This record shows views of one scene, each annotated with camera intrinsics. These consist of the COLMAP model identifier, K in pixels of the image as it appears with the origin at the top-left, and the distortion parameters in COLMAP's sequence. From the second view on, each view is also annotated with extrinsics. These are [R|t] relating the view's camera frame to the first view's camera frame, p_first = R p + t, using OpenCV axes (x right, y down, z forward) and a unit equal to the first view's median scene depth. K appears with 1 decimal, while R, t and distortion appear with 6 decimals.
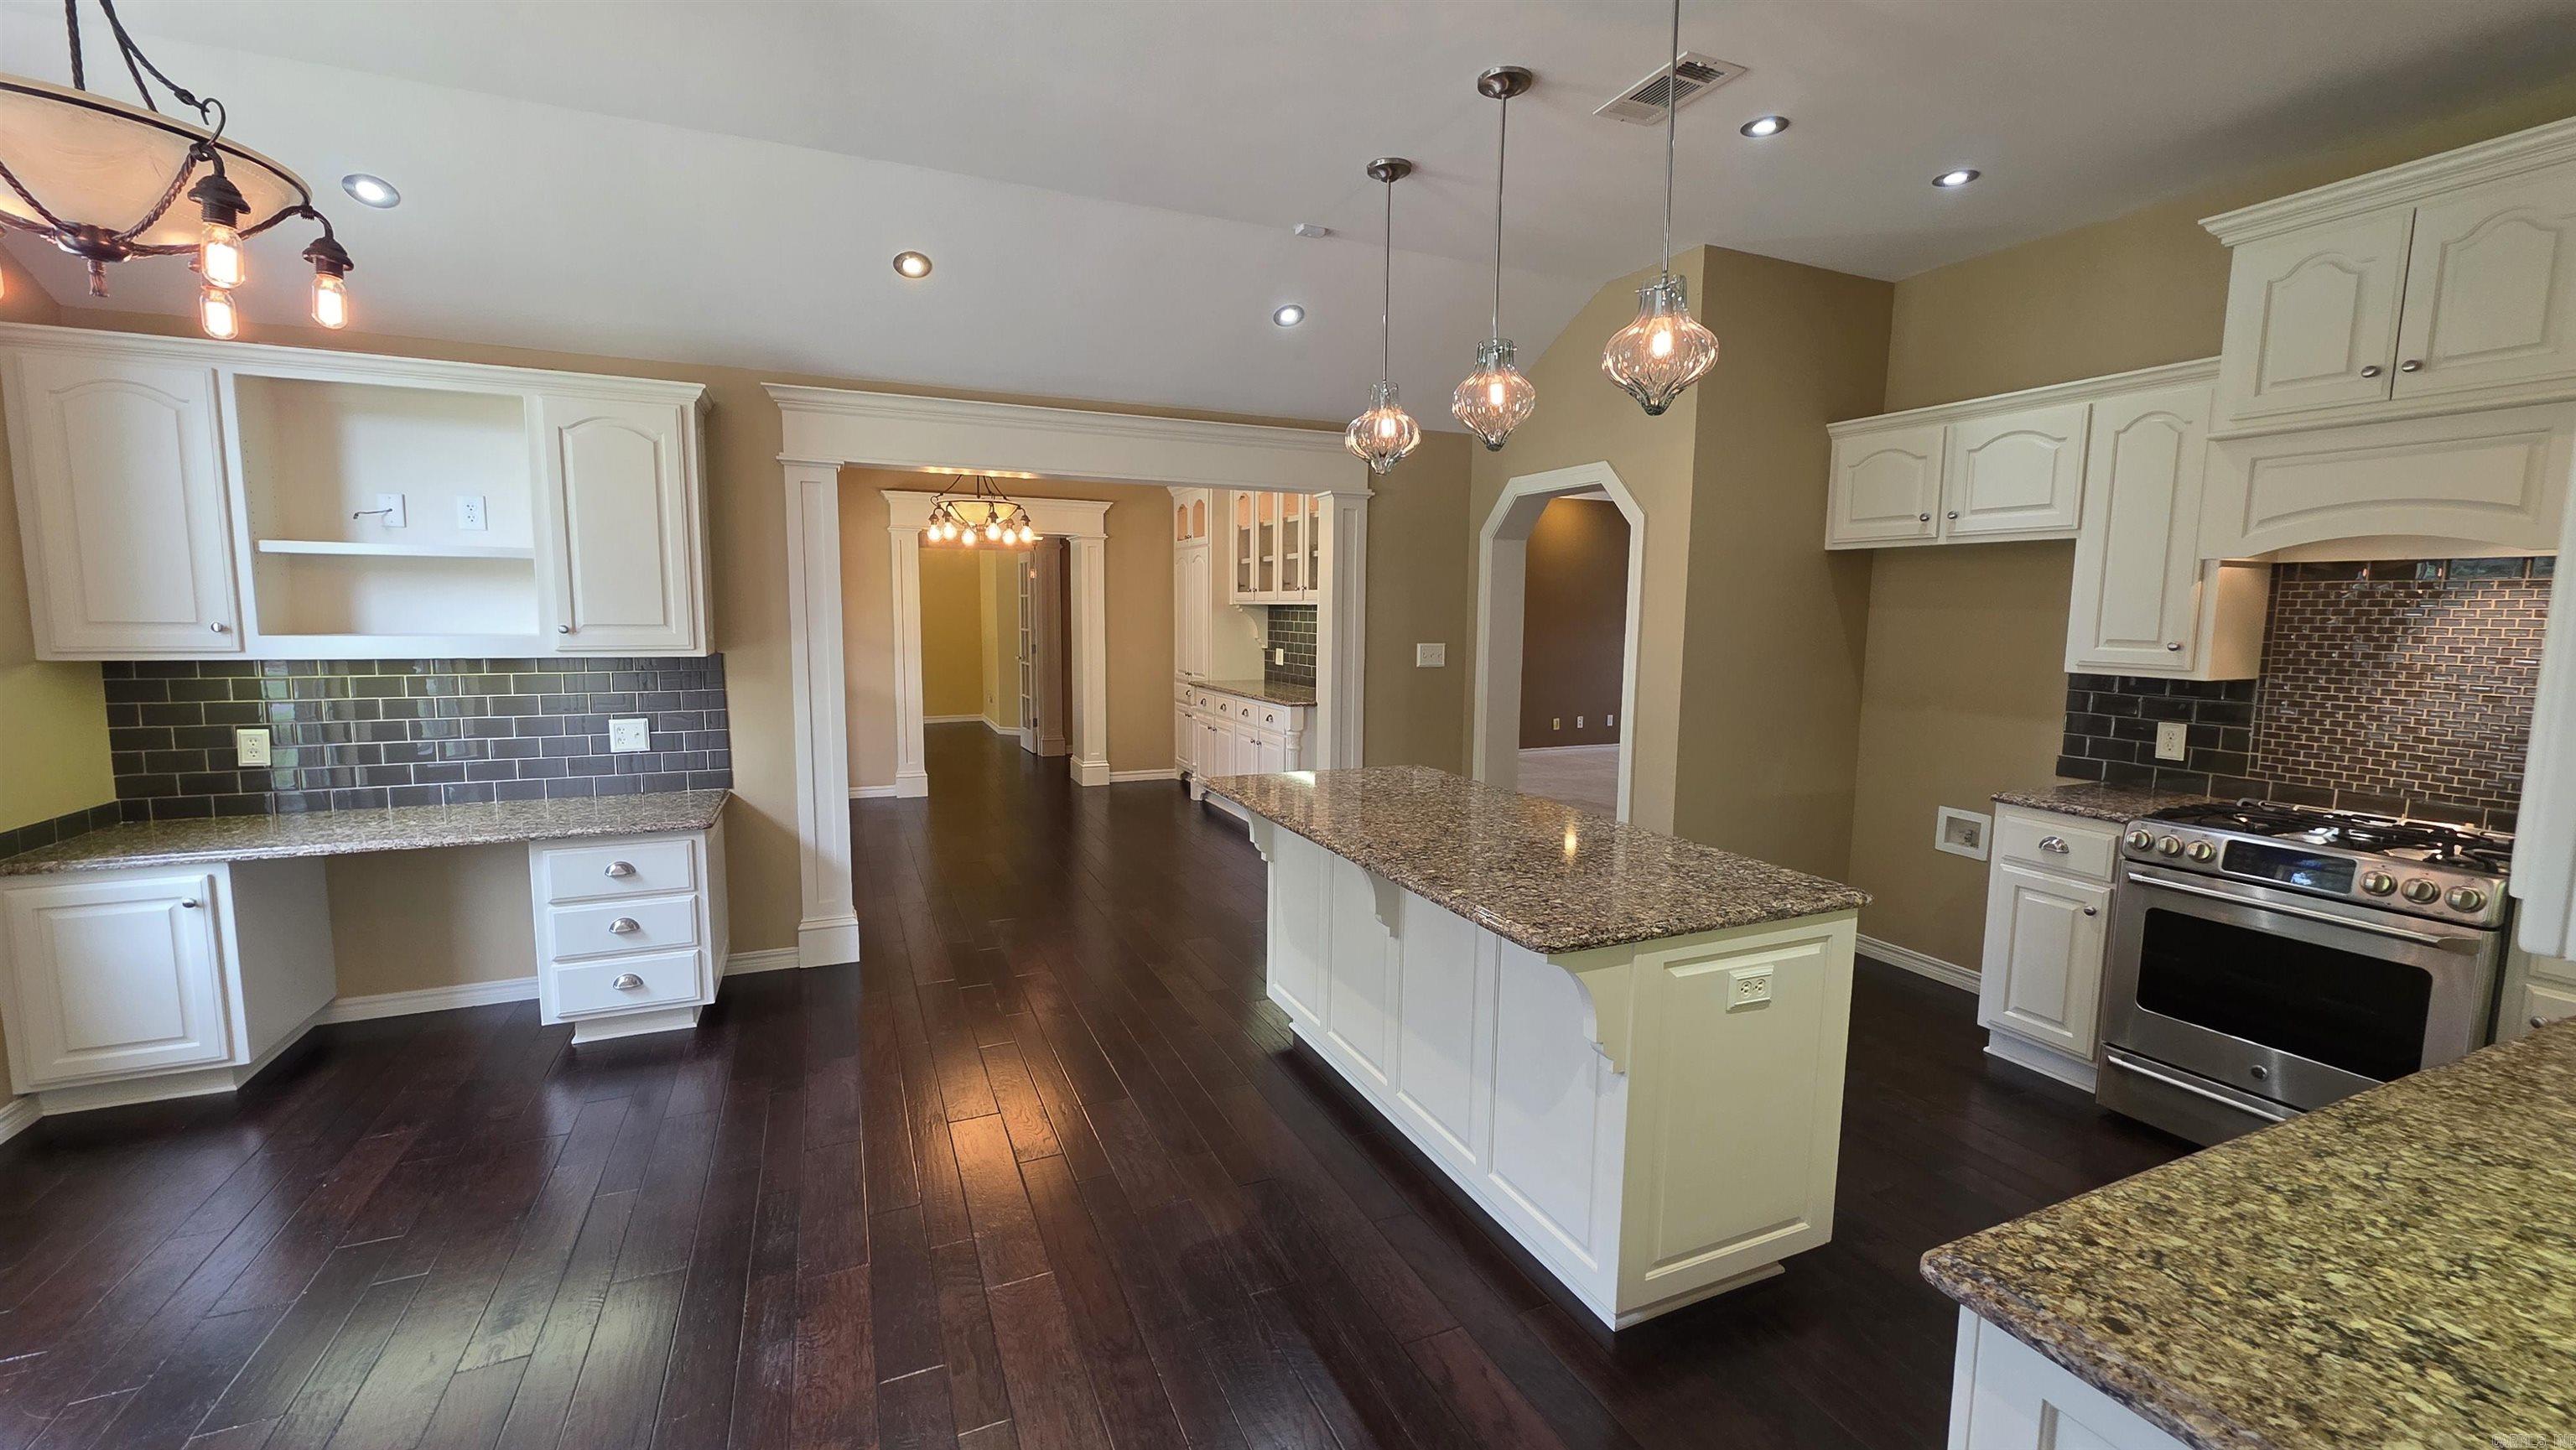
lens RADIAL K [[1025.9, 0, 1282.4], [0, 1025.9, 735.0], [0, 0, 1]] dist [0.003269, 0.000649]
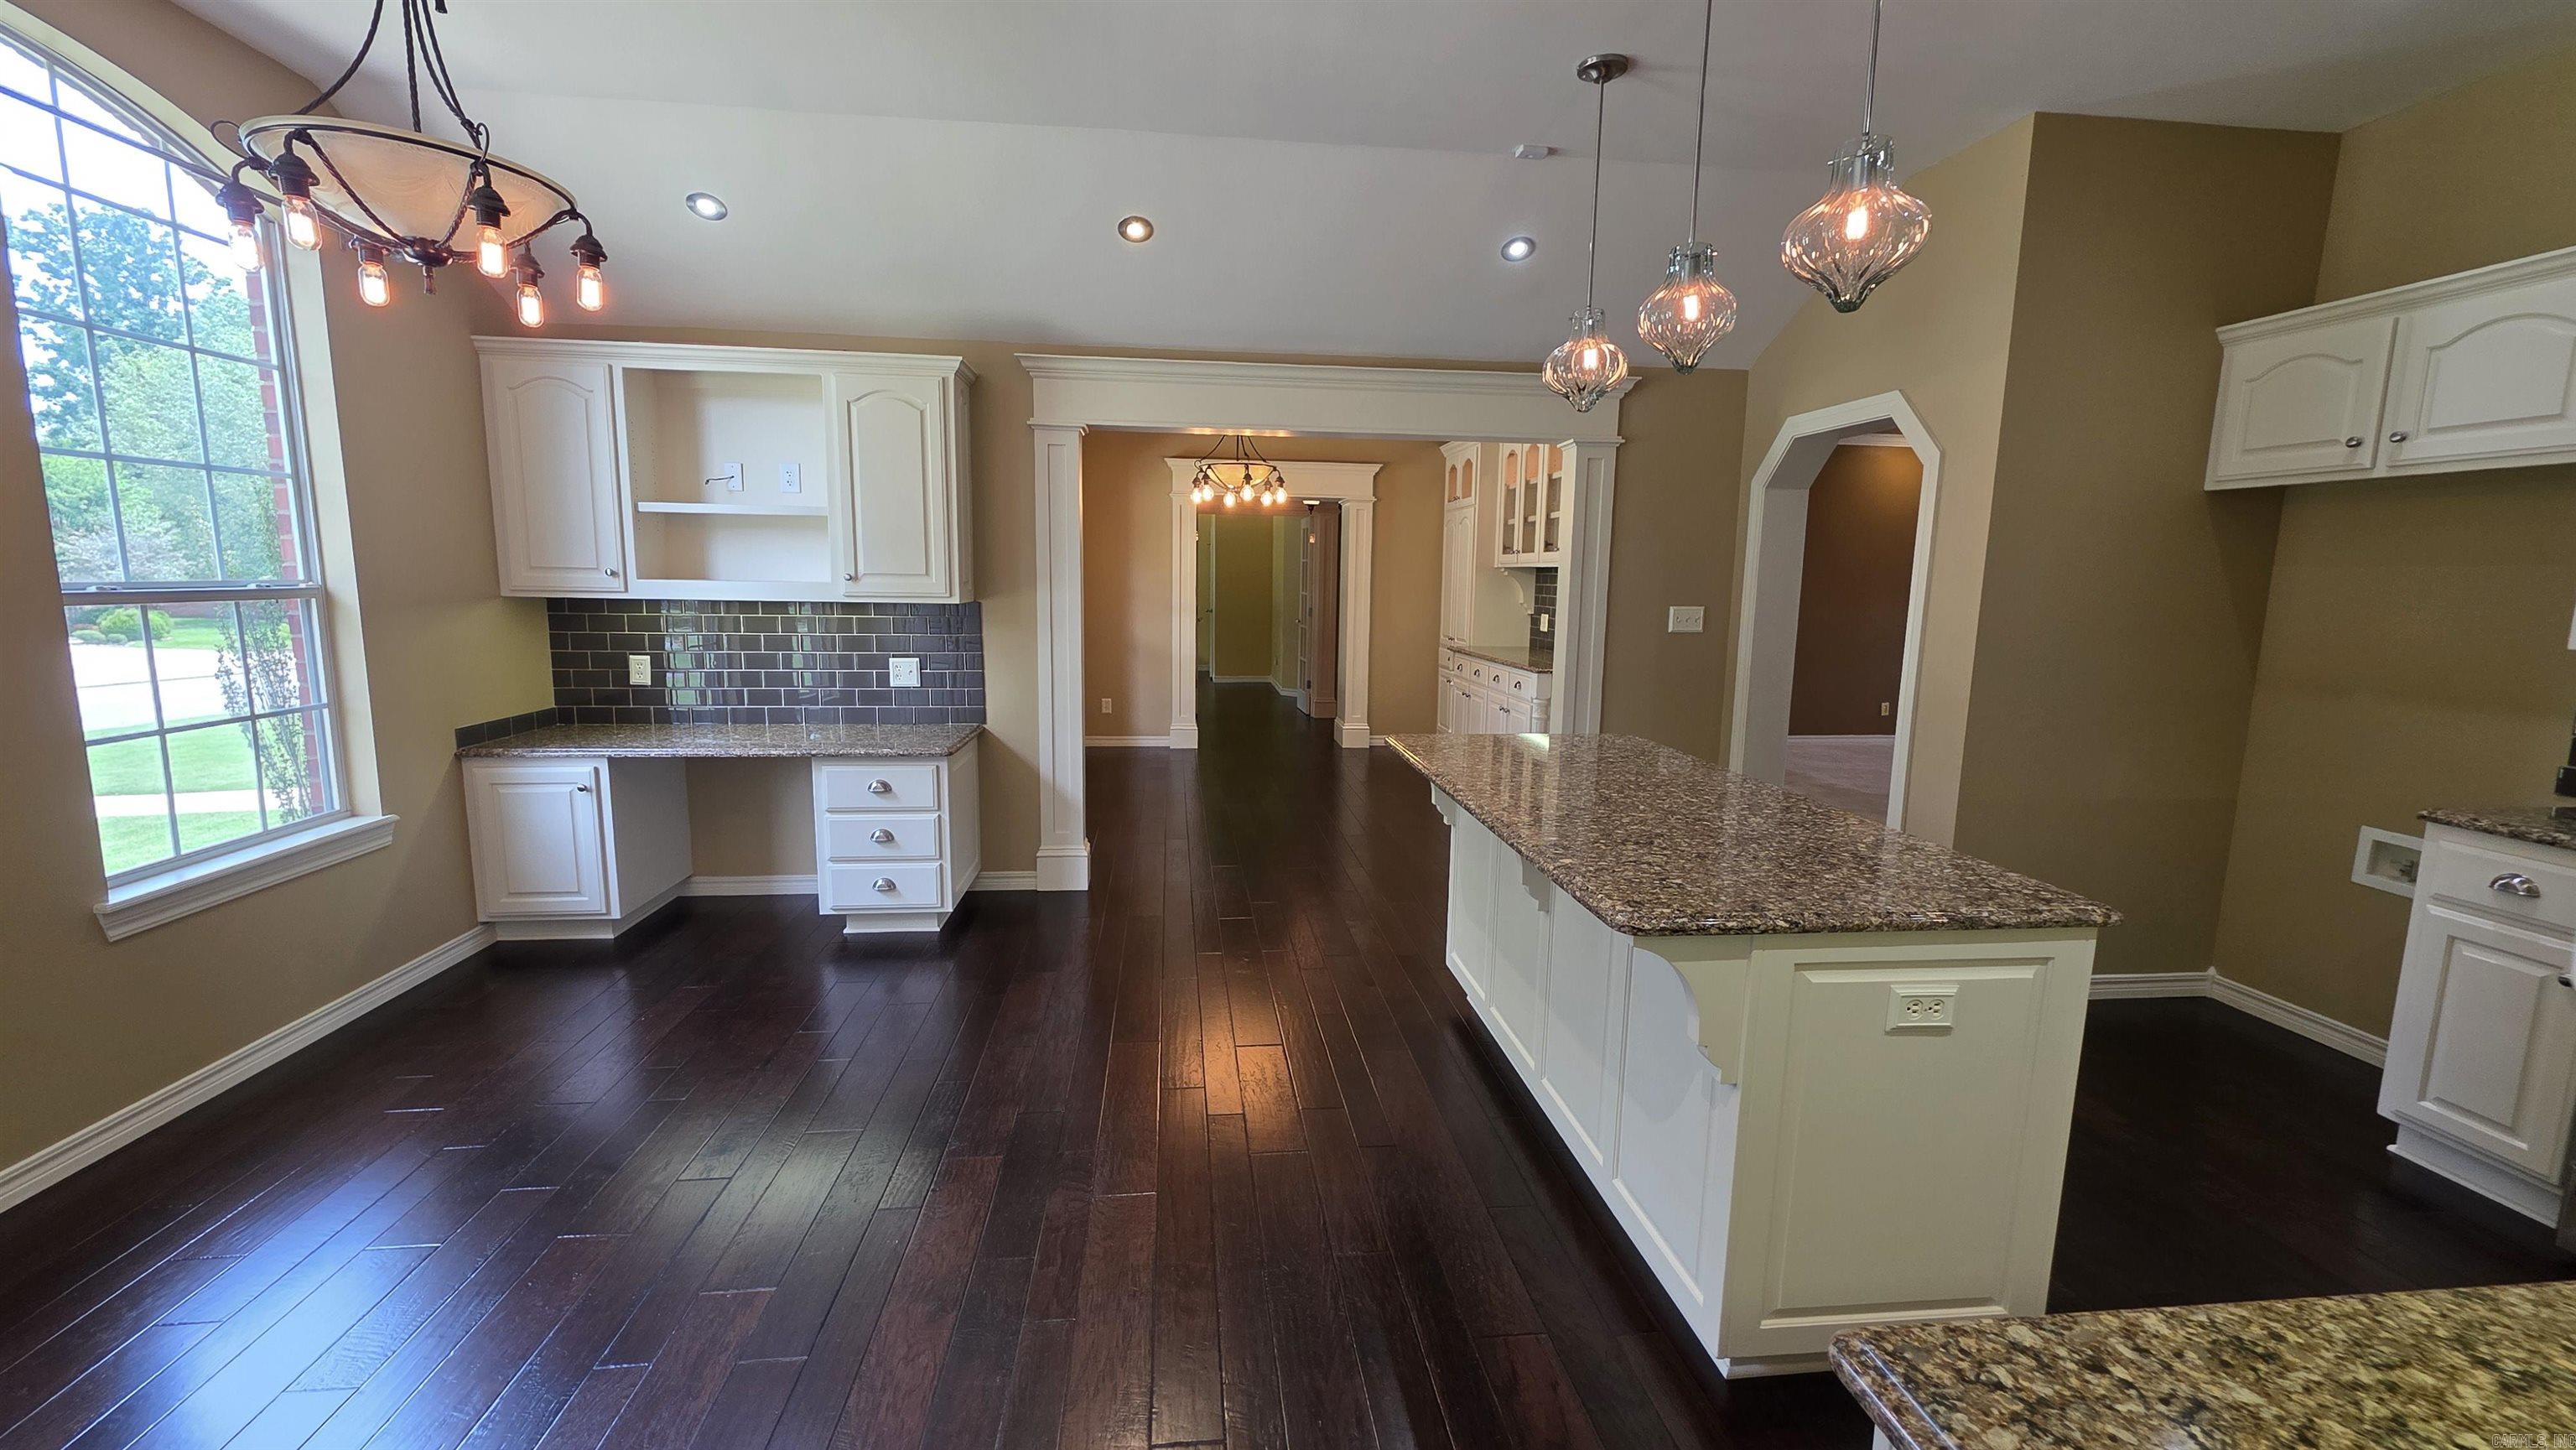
lens RADIAL K [[1025.9, 0, 1276.6], [0, 1025.9, 731.8], [0, 0, 1]] dist [0.003269, 0.000649]
pose [[0.953259, 0.051765, -0.297686, 0.118209], [-0.044150, 0.998504, 0.032253, 0.013097], [0.298910, -0.017602, 0.954119, 0.039343]]
